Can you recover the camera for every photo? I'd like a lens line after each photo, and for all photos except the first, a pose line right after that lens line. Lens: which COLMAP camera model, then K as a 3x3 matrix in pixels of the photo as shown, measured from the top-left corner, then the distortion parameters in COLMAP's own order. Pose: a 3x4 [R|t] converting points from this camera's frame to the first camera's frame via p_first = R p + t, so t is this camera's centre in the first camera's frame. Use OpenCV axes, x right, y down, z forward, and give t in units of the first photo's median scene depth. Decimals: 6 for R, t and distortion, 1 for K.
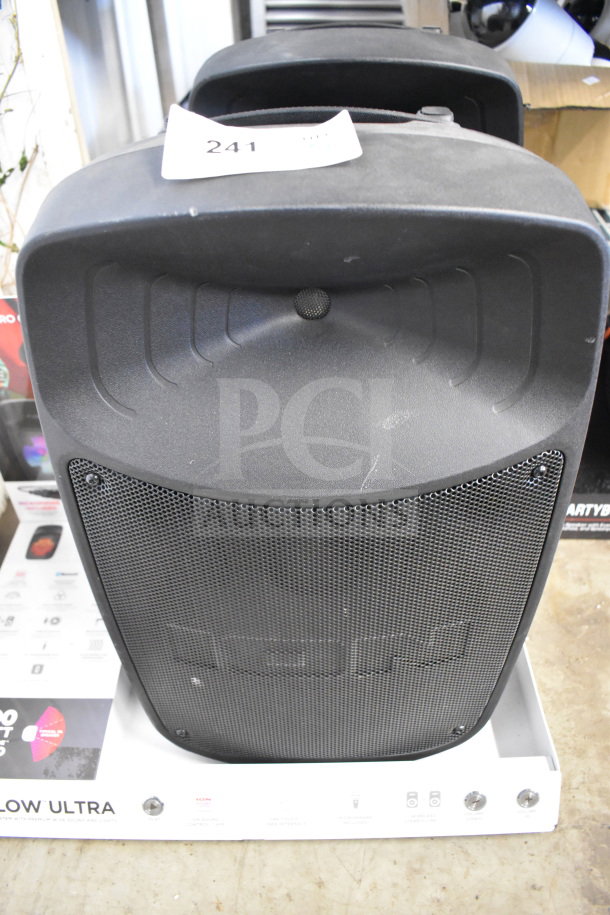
lens RADIAL K [[704.5, 0, 306.6], [0, 704.5, 459.0], [0, 0, 1]] dist [-0.097847, 0.013750]
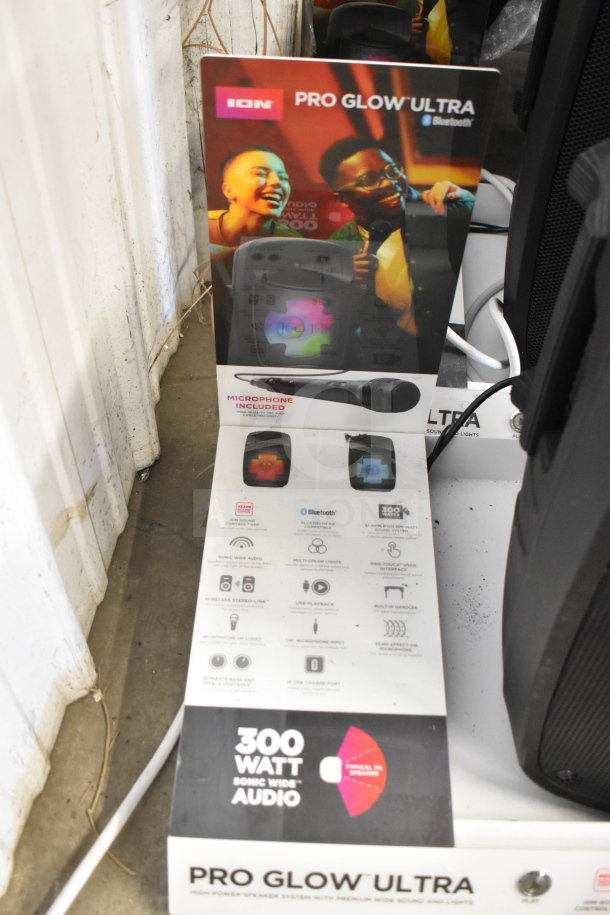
lens RADIAL K [[875.2, 0, 308.6], [0, 875.2, 459.6], [0, 0, 1]] dist [-0.078770, 0.000000]
pose [[0.997819, 0.061951, 0.022795, -0.485537], [-0.064818, 0.984871, 0.160708, -0.020524], [-0.012494, -0.161835, 0.986739, 0.245693]]
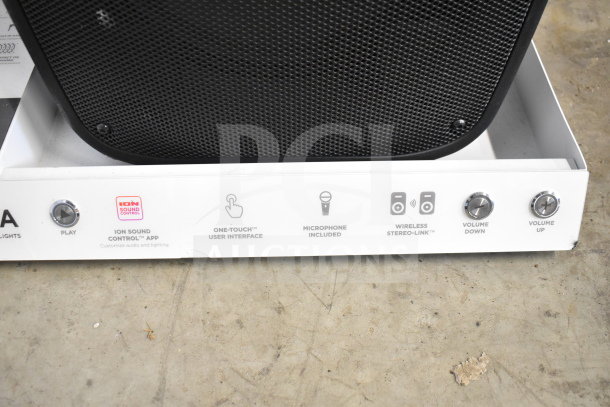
lens RADIAL K [[601.2, 0, 308.4], [0, 601.2, 202.9], [0, 0, 1]] dist [-0.080887, 0.000000]
pose [[0.999512, 0.000654, 0.031219, 0.030646], [-0.007113, 0.978268, 0.207222, 0.351284], [-0.030405, -0.207343, 0.977796, 0.334669]]
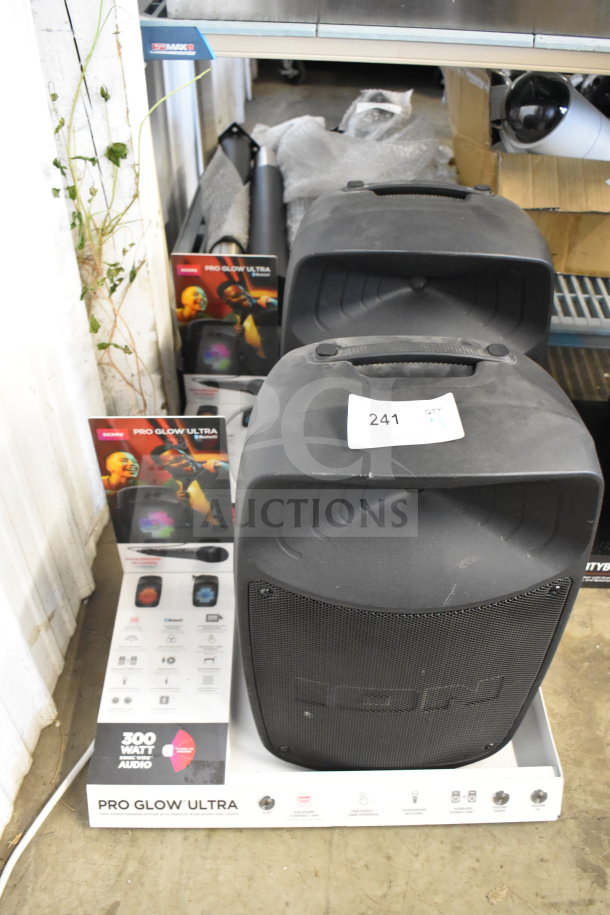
lens RADIAL K [[811.7, 0, 305.0], [0, 811.7, 459.5], [0, 0, 1]] dist [-0.087893, 0.008235]
pose [[0.999524, 0.013492, 0.027754, -0.200156], [-0.015029, 0.998322, 0.055919, -0.262058], [-0.026953, -0.056309, 0.998049, -0.543842]]
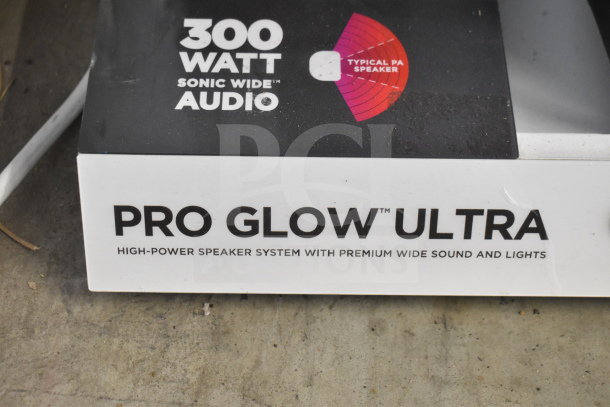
lens RADIAL K [[1017.7, 0, 305.7], [0, 1017.7, 205.7], [0, 0, 1]] dist [-0.019192, 0.000000]
pose [[0.999110, 0.026999, 0.032395, -0.456517], [-0.035322, 0.955424, 0.293115, 0.313249], [-0.023037, -0.293999, 0.955528, 0.383546]]
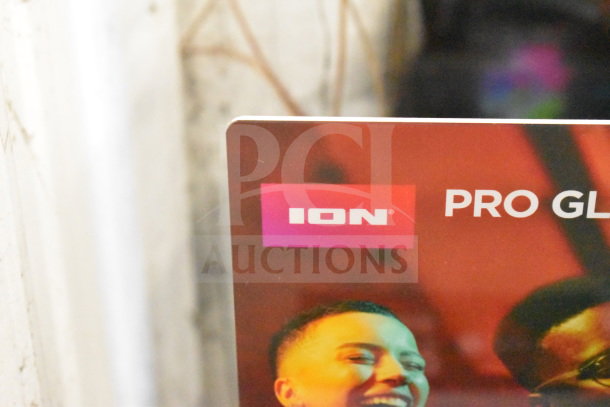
lens RADIAL K [[1413.1, 0, 305.3], [0, 1413.1, 205.2], [0, 0, 1]] dist [0.042072, 0.000000]
pose [[0.998564, 0.035670, -0.039972, -0.533577], [-0.040709, 0.990237, -0.133319, -0.141930], [0.034826, 0.134755, 0.990267, 0.523233]]
